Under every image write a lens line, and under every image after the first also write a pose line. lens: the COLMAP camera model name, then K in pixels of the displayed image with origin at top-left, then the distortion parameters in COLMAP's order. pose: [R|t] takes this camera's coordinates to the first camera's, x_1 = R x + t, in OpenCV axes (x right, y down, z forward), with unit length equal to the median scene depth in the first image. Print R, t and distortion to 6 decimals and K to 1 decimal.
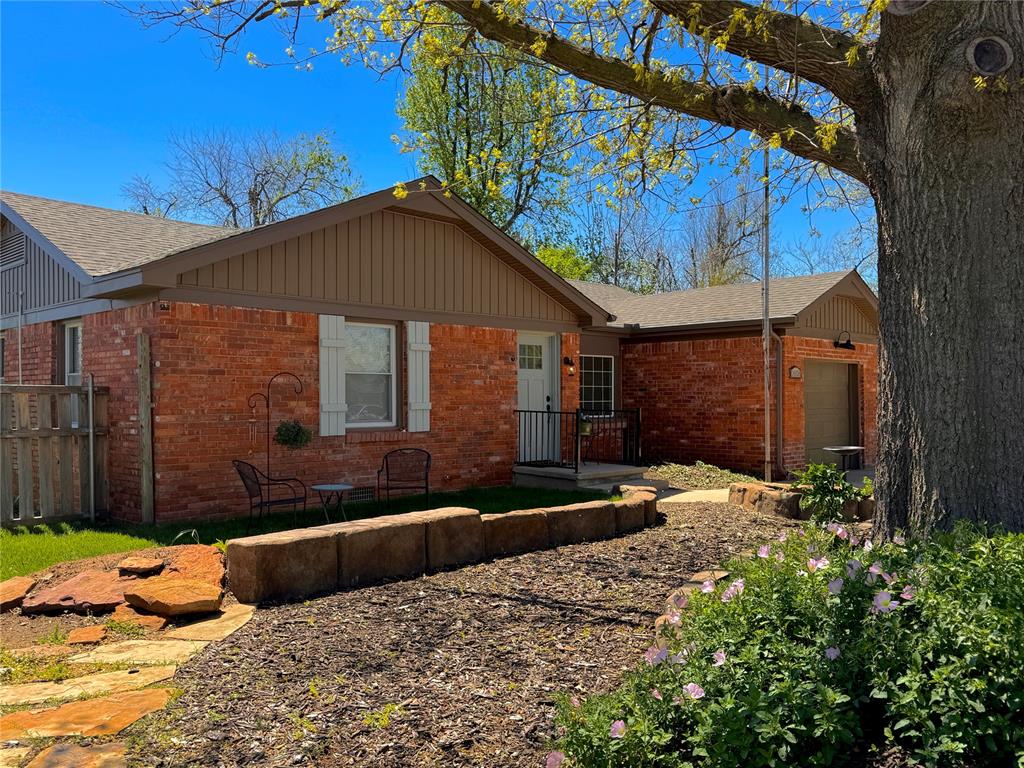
lens RADIAL K [[858.7, 0, 512.1], [0, 858.7, 387.4], [0, 0, 1]] dist [0.011333, 0.003442]
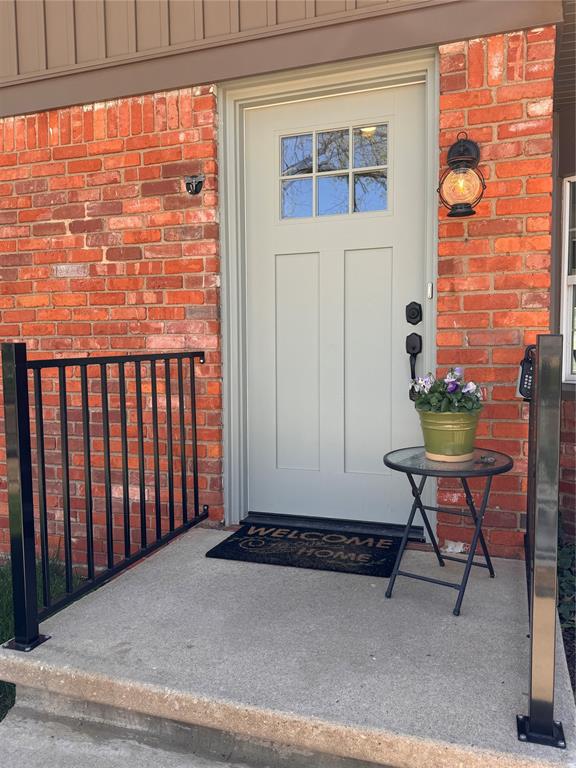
lens RADIAL K [[644.0, 0, 288.1], [0, 644.0, 386.0], [0, 0, 1]] dist [0.011333, 0.003442]
pose [[0.424639, 0.064812, -0.903040, 0.235646], [0.019550, 0.996545, 0.080716, 0.020998], [0.905152, -0.051929, 0.421905, 0.950788]]
